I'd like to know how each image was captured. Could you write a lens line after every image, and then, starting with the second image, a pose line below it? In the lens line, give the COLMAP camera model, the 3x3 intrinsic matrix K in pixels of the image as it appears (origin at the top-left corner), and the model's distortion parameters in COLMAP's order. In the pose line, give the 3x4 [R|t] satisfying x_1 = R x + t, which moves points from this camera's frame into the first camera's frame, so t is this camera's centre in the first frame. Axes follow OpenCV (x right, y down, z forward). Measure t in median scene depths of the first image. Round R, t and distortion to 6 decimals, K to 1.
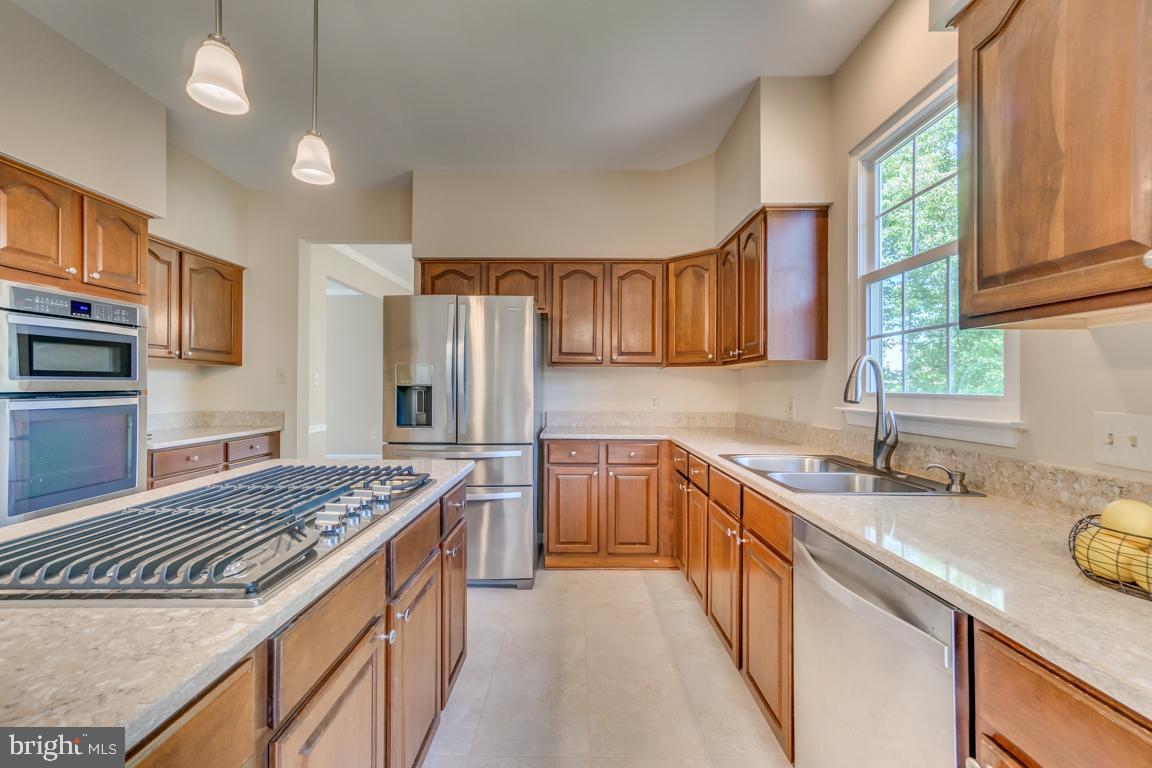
lens RADIAL K [[504.4, 0, 568.2], [0, 504.4, 380.9], [0, 0, 1]] dist [-0.007505, 0.006960]
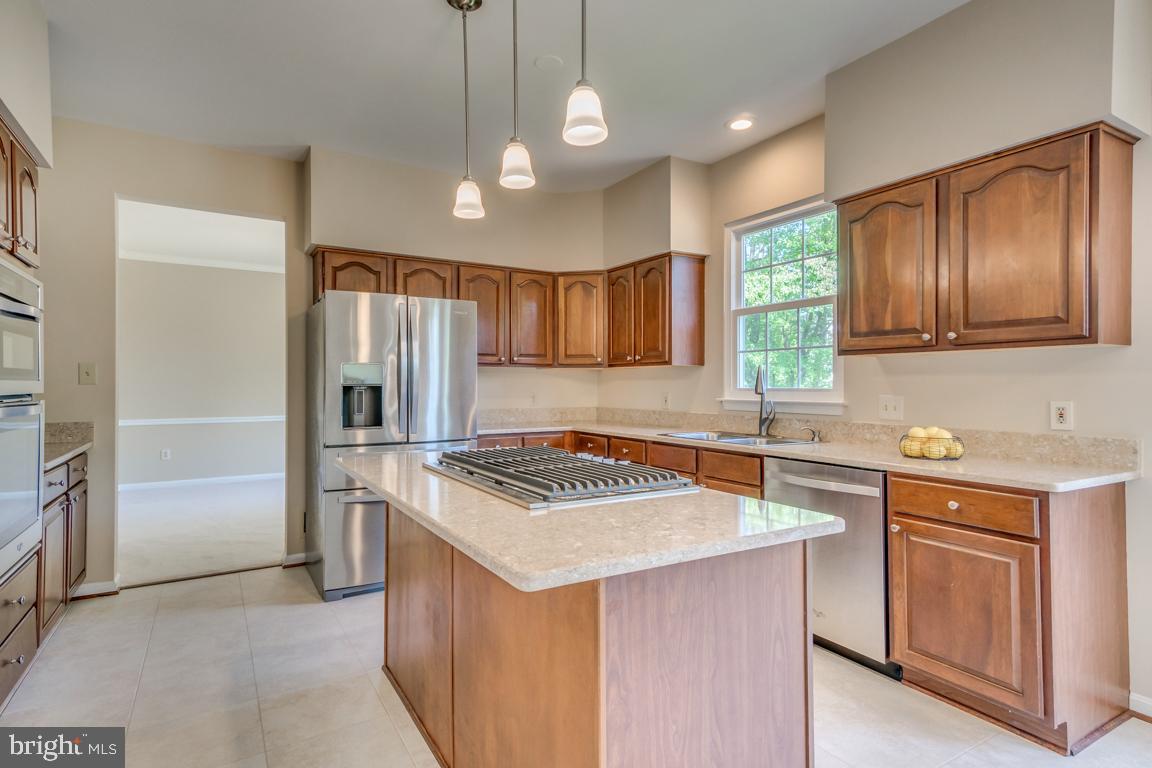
lens RADIAL K [[605.6, 0, 575.1], [0, 605.6, 381.5], [0, 0, 1]] dist [0.040693, -0.000536]
pose [[0.850410, -0.002600, 0.526115, -0.689727], [-0.000232, 0.999986, 0.005316, -0.005940], [-0.526121, -0.004643, 0.850397, -0.257212]]
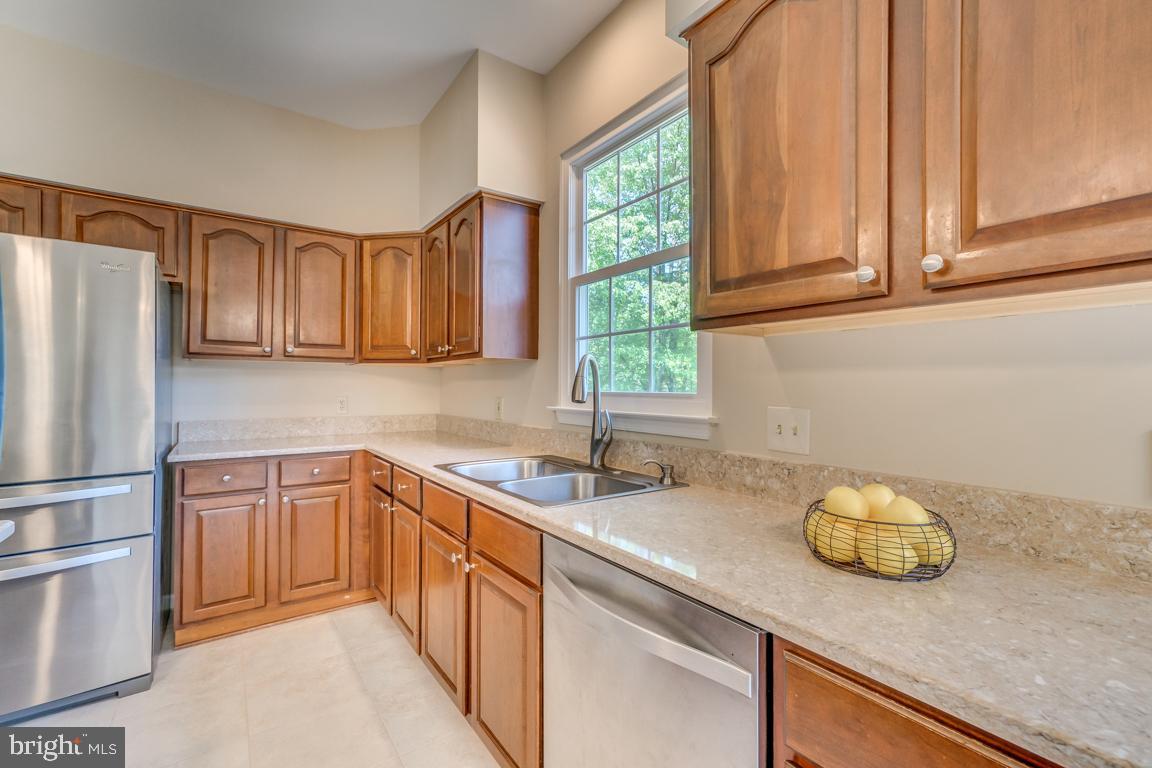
lens RADIAL K [[504.4, 0, 577.1], [0, 504.4, 381.5], [0, 0, 1]] dist [-0.007505, 0.006960]
pose [[0.808036, 0.002527, 0.589127, -0.011131], [-0.004238, 0.999990, 0.001522, 0.000508], [-0.589117, -0.003727, 0.808039, 0.146966]]
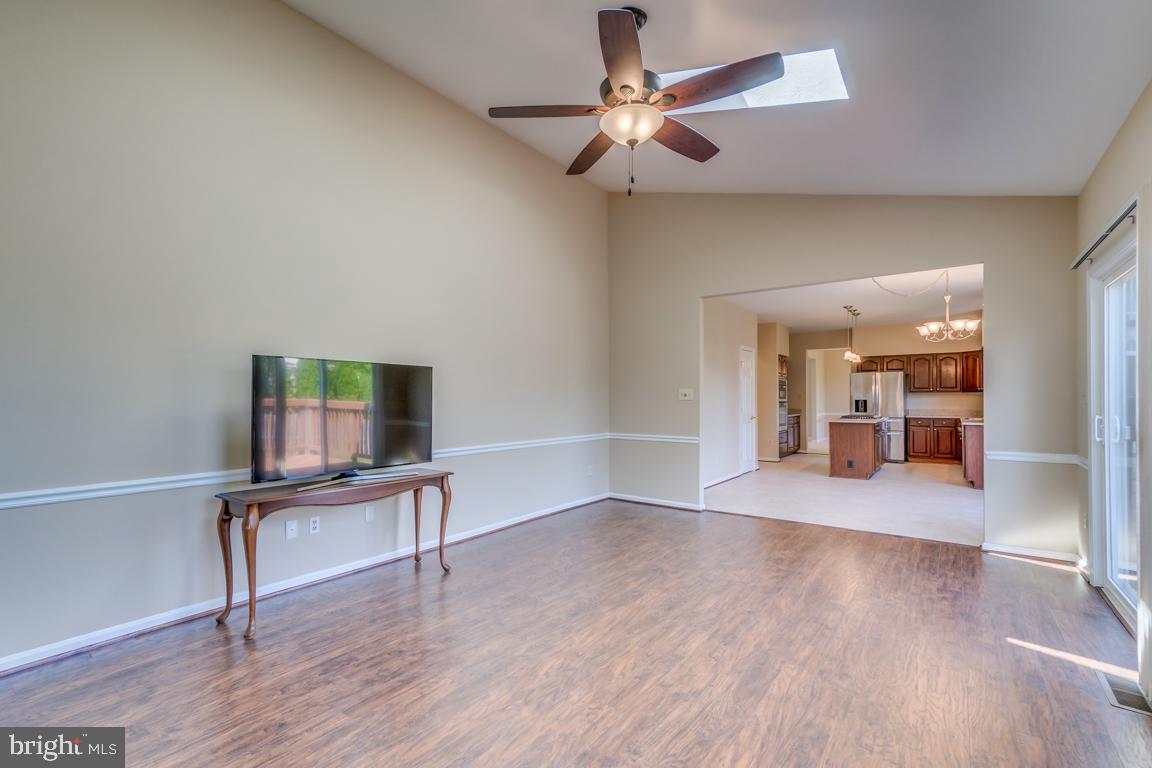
lens RADIAL K [[504.4, 0, 574.4], [0, 504.4, 400.7], [0, 0, 1]] dist [-0.007505, 0.006960]
pose [[0.810835, -0.008370, -0.585214, 0.126525], [0.012168, 0.999923, 0.002558, -0.022541], [0.585148, -0.009195, 0.810875, -3.352074]]
